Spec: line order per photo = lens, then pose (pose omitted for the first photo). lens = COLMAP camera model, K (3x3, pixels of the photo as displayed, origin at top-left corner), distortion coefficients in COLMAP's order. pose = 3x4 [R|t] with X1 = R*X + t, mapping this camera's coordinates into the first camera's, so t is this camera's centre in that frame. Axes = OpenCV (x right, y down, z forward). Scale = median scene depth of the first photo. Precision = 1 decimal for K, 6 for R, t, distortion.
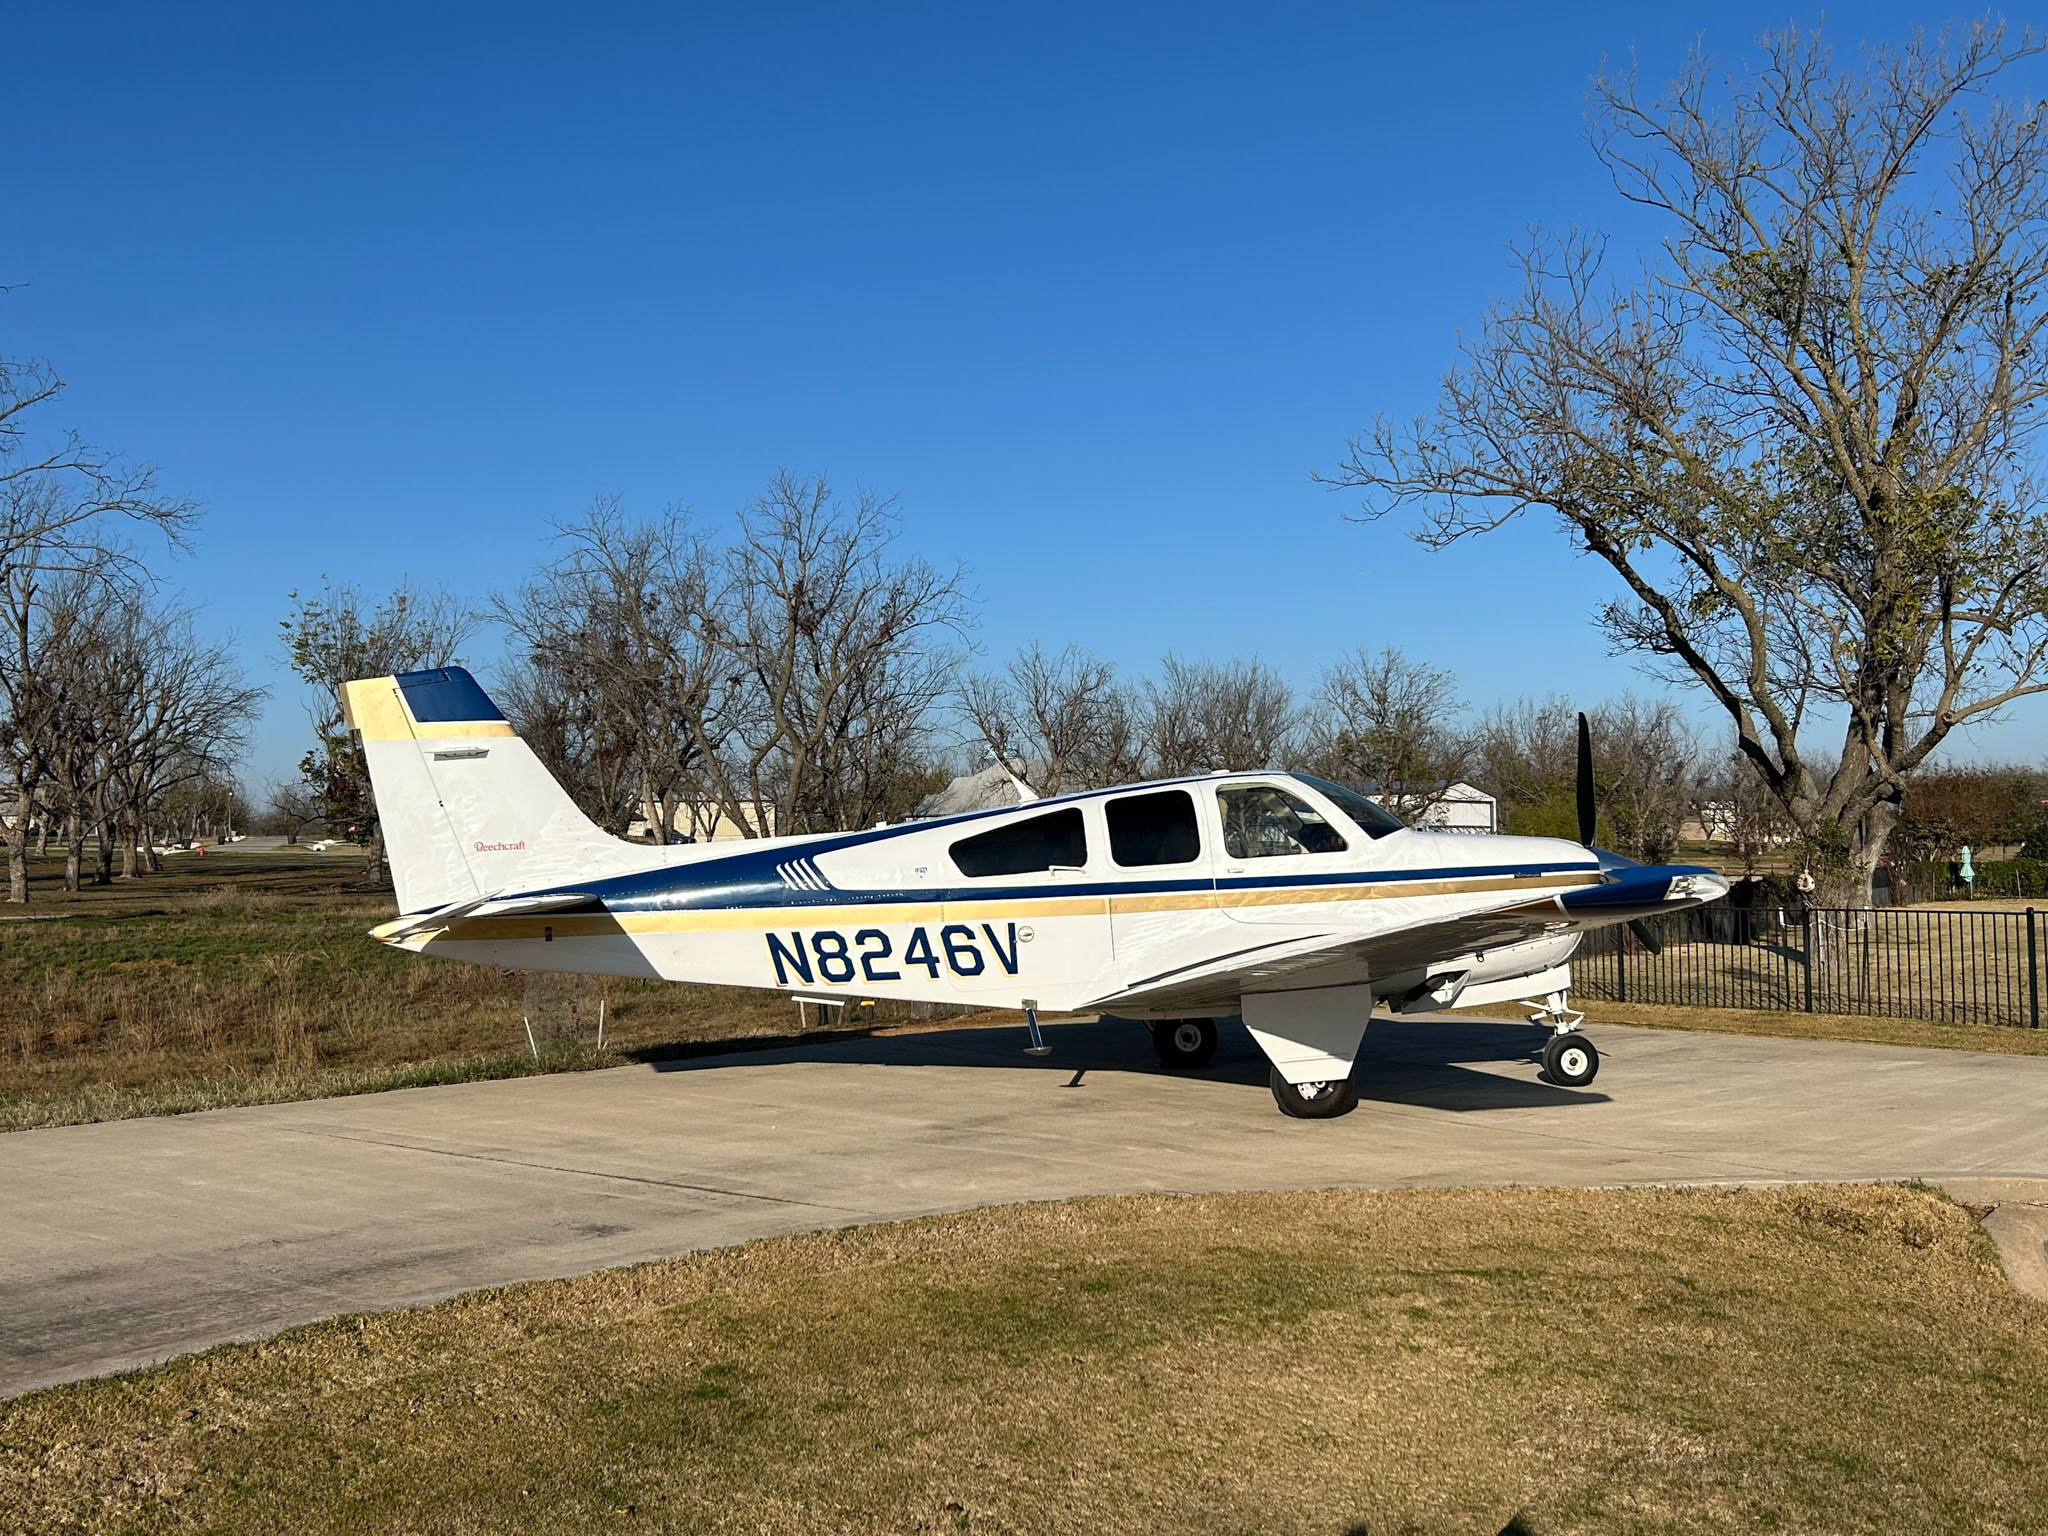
lens RADIAL K [[1891.9, 0, 1022.1], [0, 1891.9, 764.1], [0, 0, 1]] dist [0.161726, -0.358842]
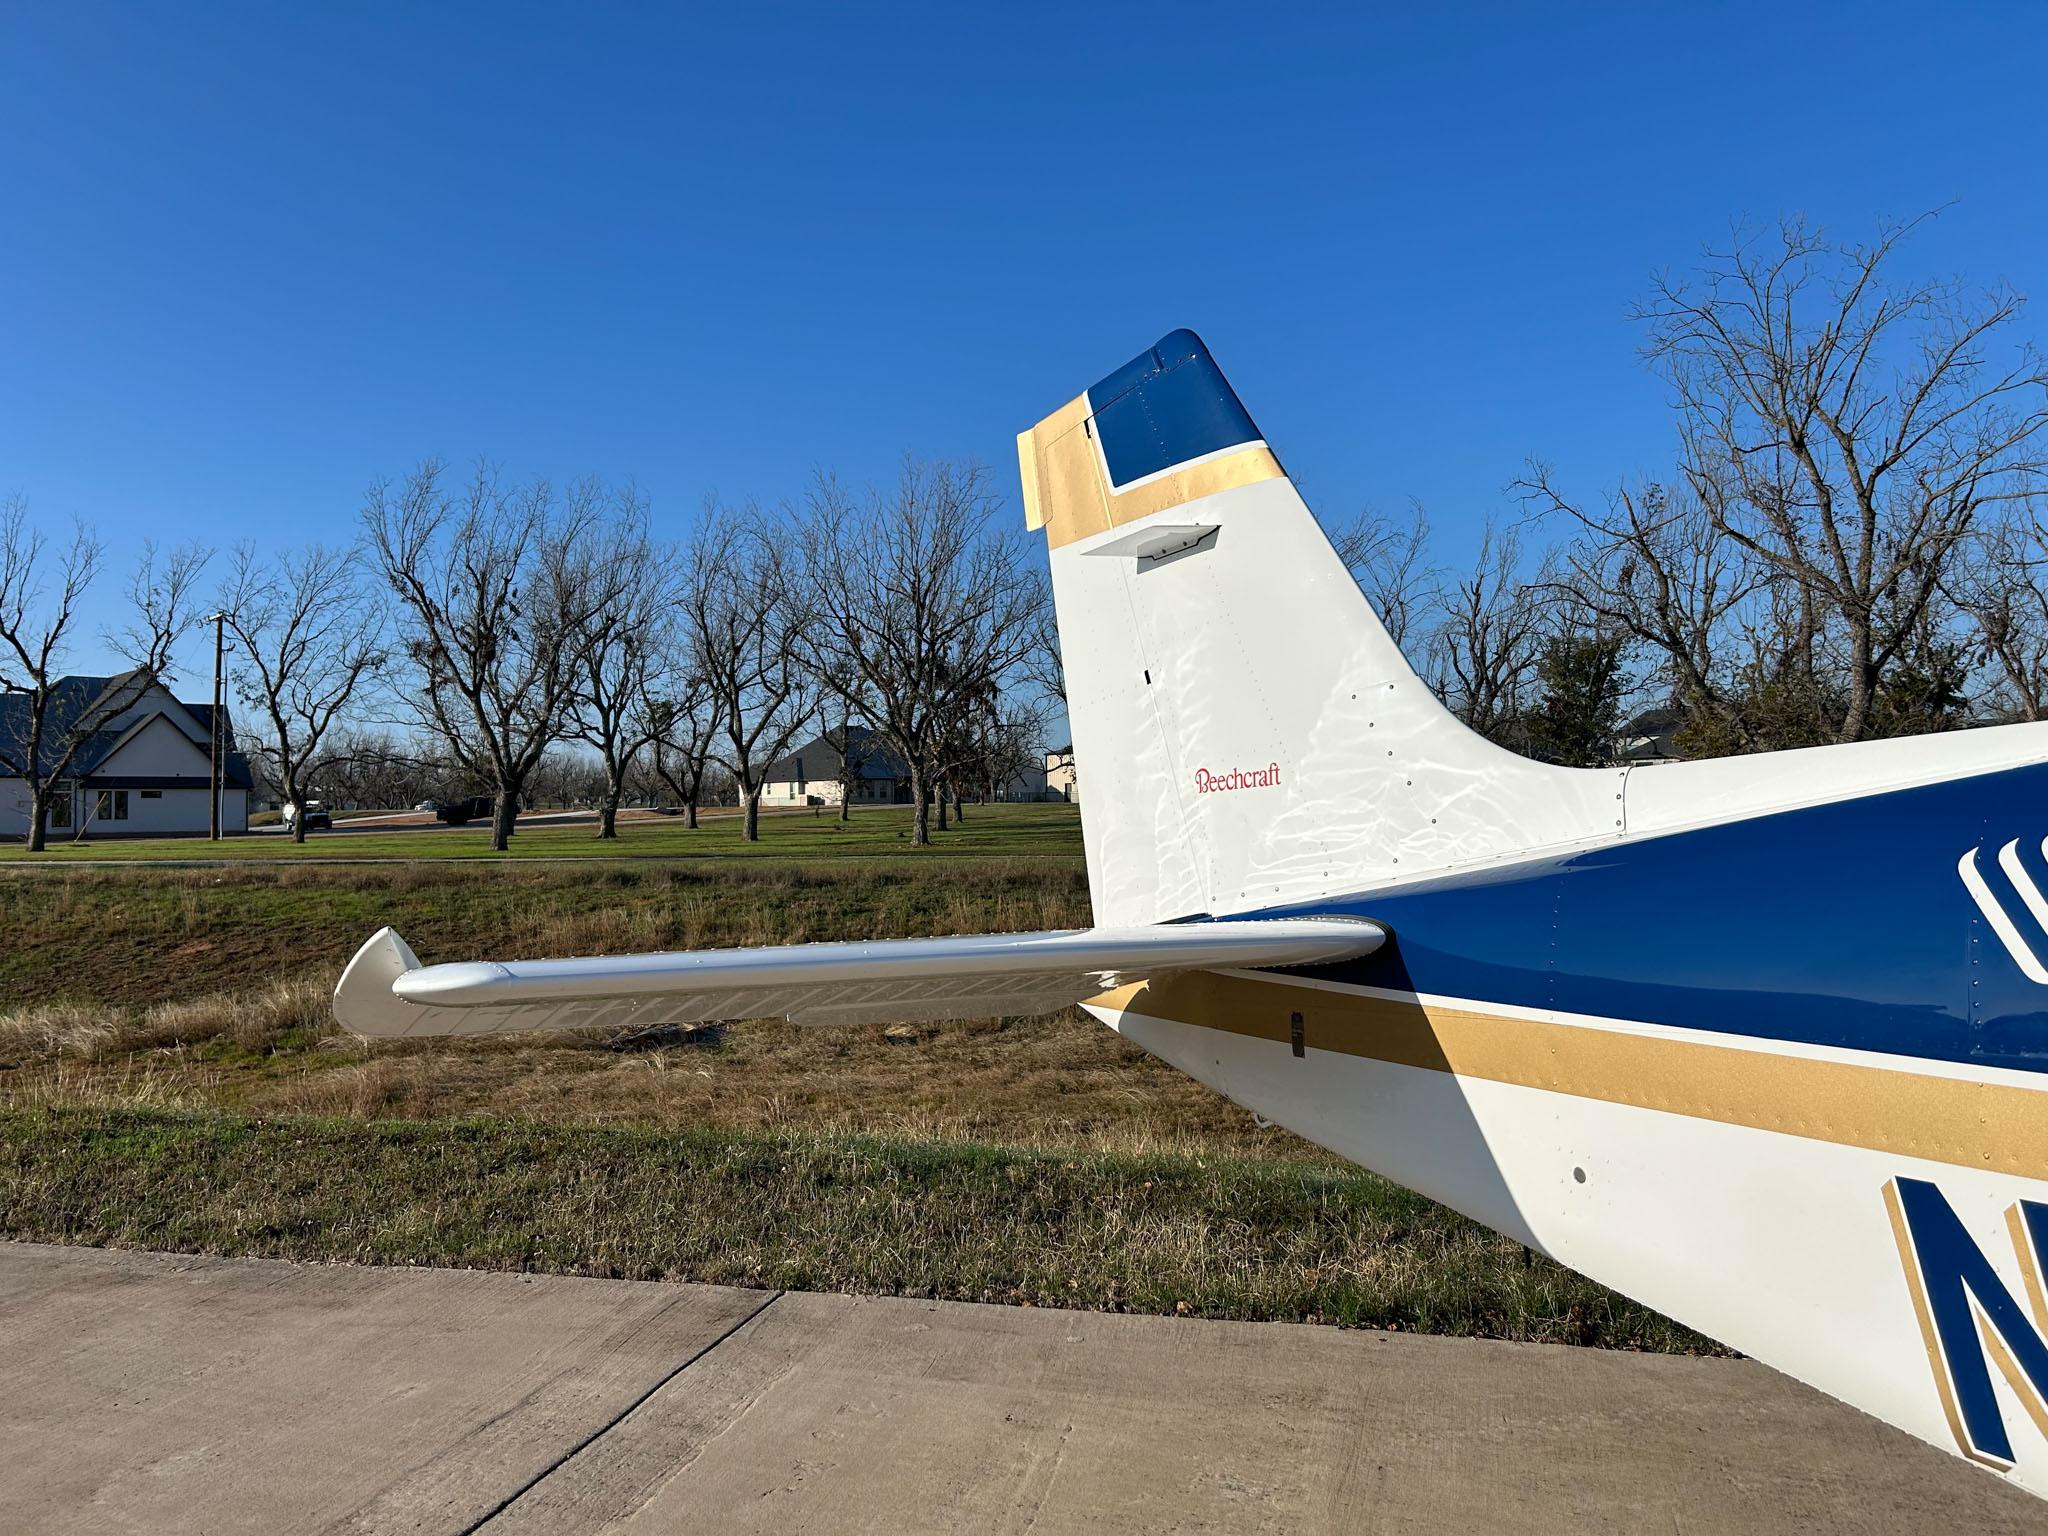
lens RADIAL K [[1530.5, 0, 1009.5], [0, 1530.5, 769.0], [0, 0, 1]] dist [0.091143, -0.099214]
pose [[0.407723, -0.023171, -0.912811, -0.017976], [0.050688, 0.998711, -0.002711, 0.039980], [0.911698, -0.045163, 0.408372, 0.841005]]
